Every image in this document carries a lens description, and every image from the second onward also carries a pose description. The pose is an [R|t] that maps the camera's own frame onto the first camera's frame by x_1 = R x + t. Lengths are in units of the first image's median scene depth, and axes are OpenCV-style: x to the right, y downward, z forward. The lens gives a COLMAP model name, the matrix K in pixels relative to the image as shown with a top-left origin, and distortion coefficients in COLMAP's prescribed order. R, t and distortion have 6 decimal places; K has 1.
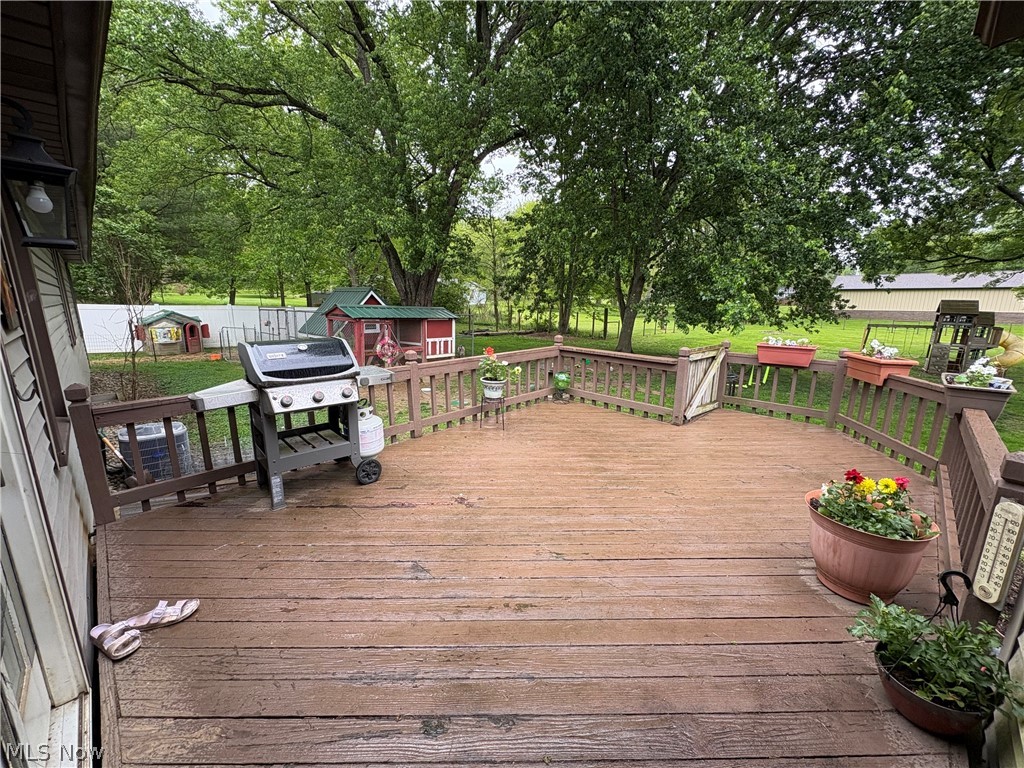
lens RADIAL K [[404.6, 0, 512.0], [0, 404.6, 384.0], [0, 0, 1]] dist [0.001945, 0.000411]
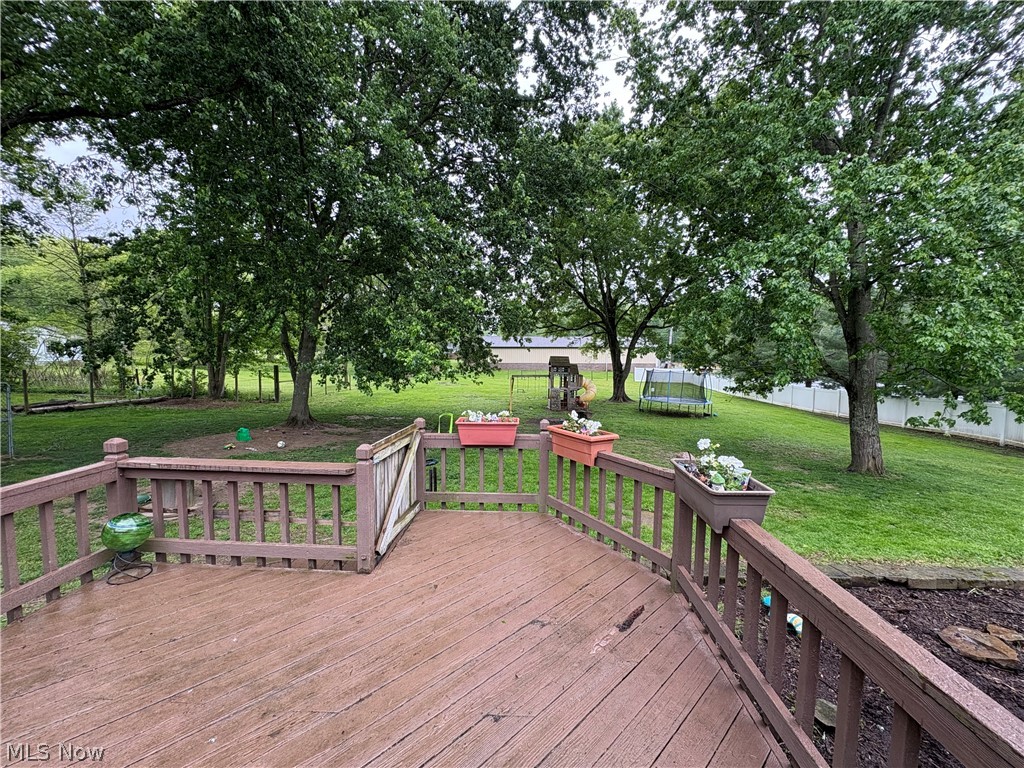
lens RADIAL K [[404.6, 0, 512.0], [0, 404.6, 384.0], [0, 0, 1]] dist [0.001945, 0.000411]
pose [[0.739040, -0.050410, 0.671773, 0.047845], [0.136511, 0.987714, -0.076061, -0.027566], [-0.659685, 0.147917, 0.736842, 0.099832]]
